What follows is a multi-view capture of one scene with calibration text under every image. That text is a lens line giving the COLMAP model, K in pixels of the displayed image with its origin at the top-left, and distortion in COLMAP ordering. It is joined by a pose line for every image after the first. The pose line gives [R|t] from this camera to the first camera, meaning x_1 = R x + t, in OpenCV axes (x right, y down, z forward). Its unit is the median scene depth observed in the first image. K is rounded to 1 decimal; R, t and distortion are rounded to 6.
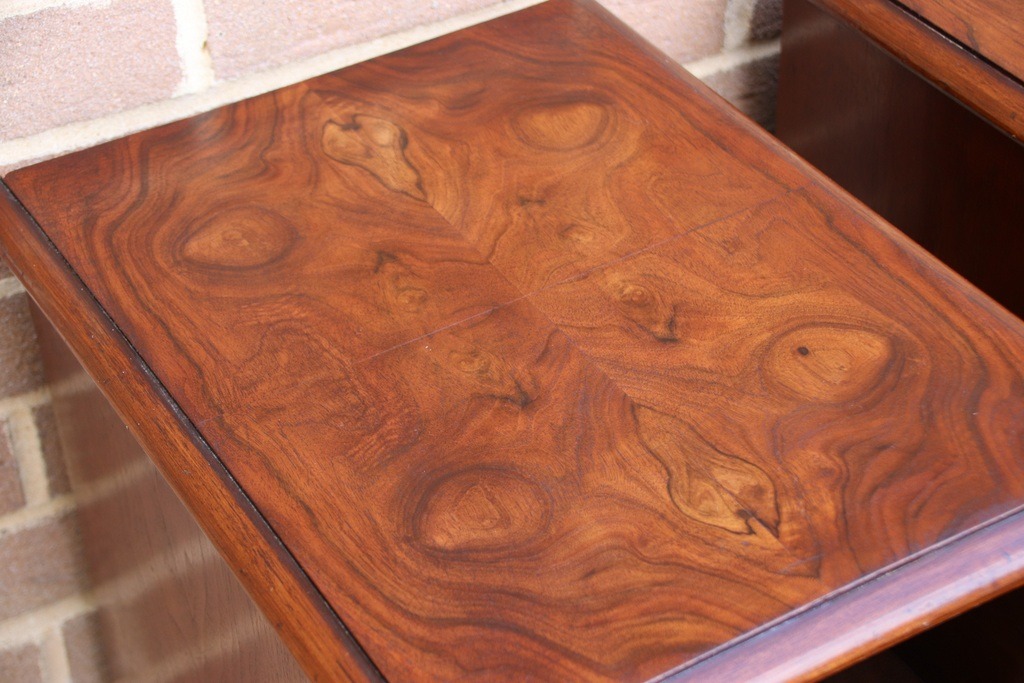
lens RADIAL K [[2056.4, 0, 520.1], [0, 2056.4, 369.7], [0, 0, 1]] dist [0.329033, 0.000000]
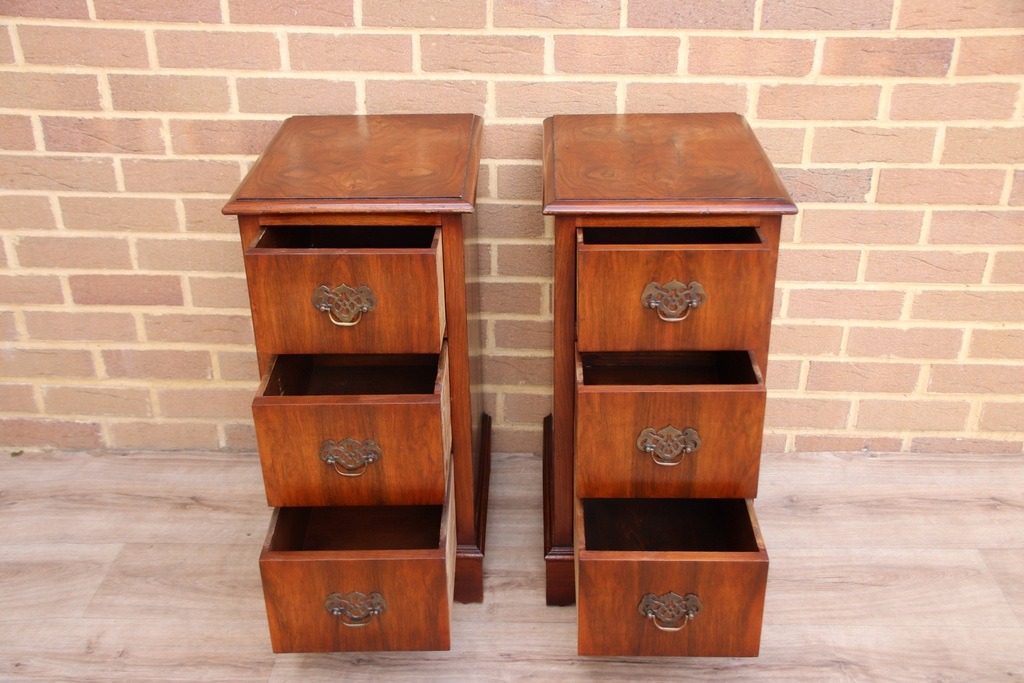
lens RADIAL K [[1113.7, 0, 512.7], [0, 1113.7, 348.7], [0, 0, 1]] dist [0.045123, 0.000000]
pose [[0.849949, 0.251814, -0.462793, 1.292973], [-0.339699, 0.933350, -0.116027, 0.456250], [0.402730, 0.255827, 0.878841, -0.555466]]
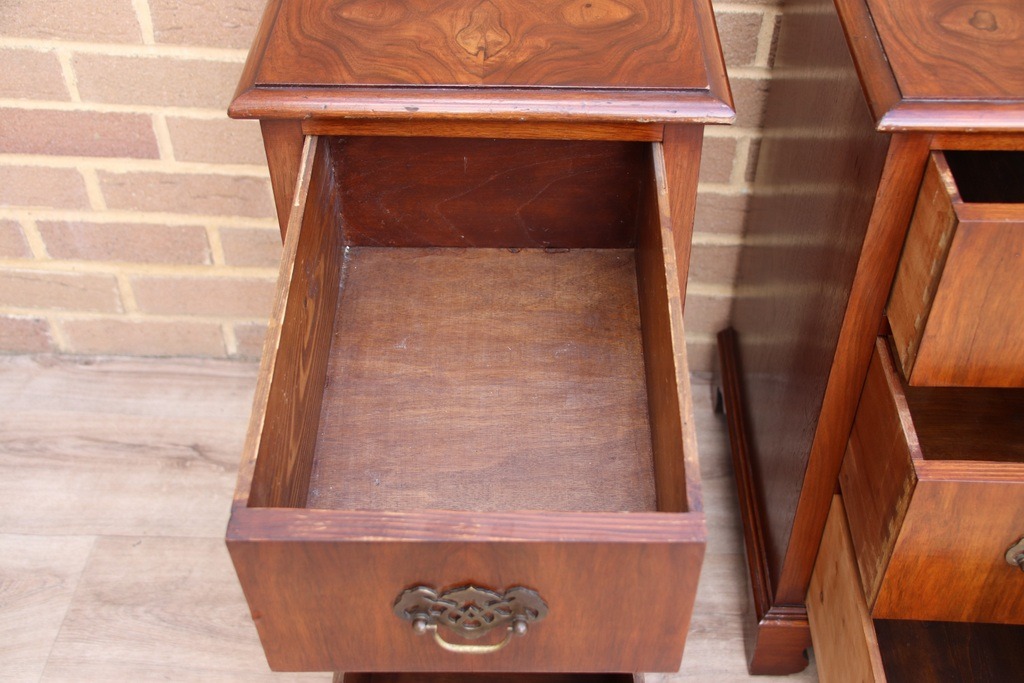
lens RADIAL K [[1172.4, 0, 511.6], [0, 1172.4, 354.9], [0, 0, 1]] dist [0.095555, 0.000000]
pose [[0.843754, 0.383213, -0.375801, 0.610272], [-0.352868, 0.923638, 0.149590, 0.148704], [0.404429, 0.006391, 0.914547, 0.020987]]
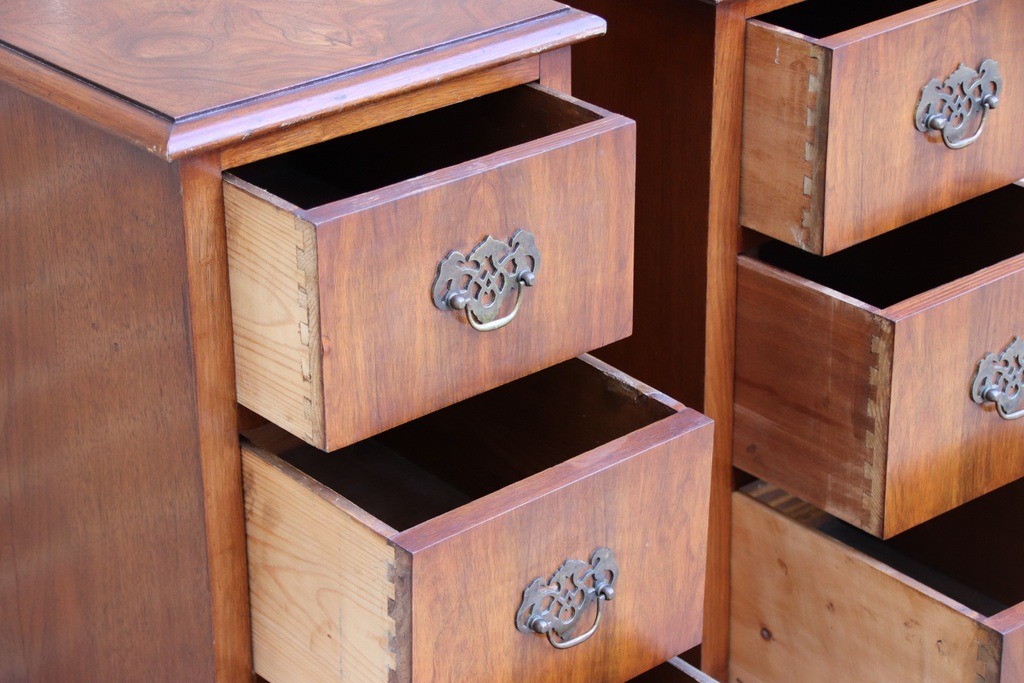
lens RADIAL K [[2605.0, 0, 499.6], [0, 2605.0, 366.2], [0, 0, 1]] dist [0.674882, 0.000000]
pose [[0.984616, -0.061692, 0.163481, -0.114147], [0.099101, 0.967732, -0.231676, 0.783870], [-0.143913, 0.244313, 0.958958, -0.938995]]
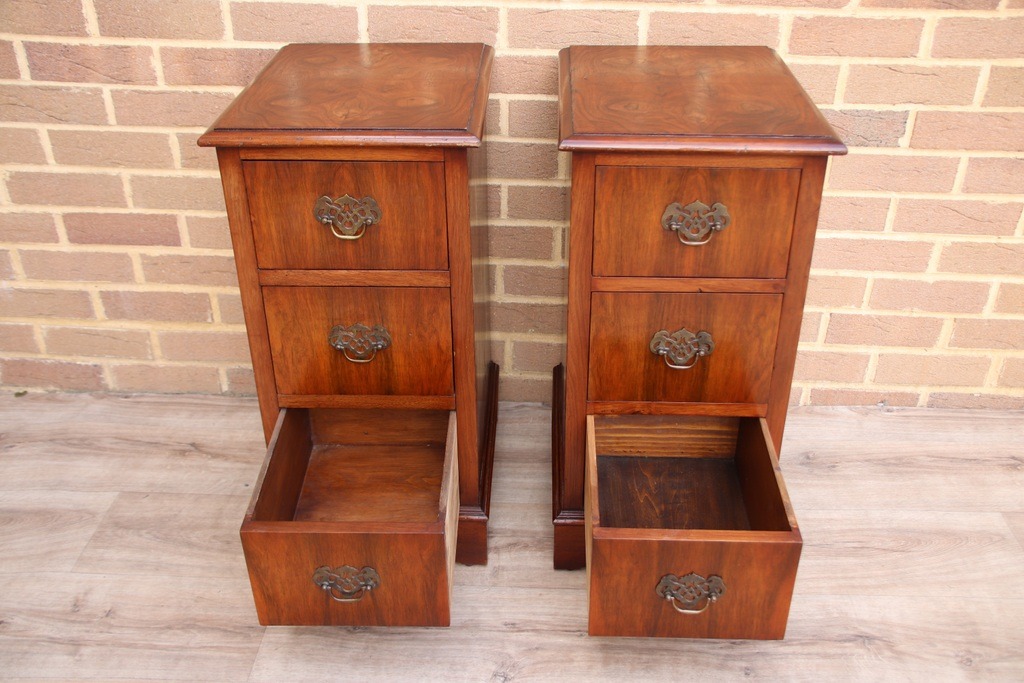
lens RADIAL K [[979.0, 0, 516.8], [0, 979.0, 351.8], [0, 0, 1]] dist [-0.010215, 0.000000]
pose [[0.843689, 0.295890, -0.447926, 1.100038], [-0.353876, 0.933977, -0.049577, 0.385144], [0.403683, 0.200338, 0.892695, -0.210641]]
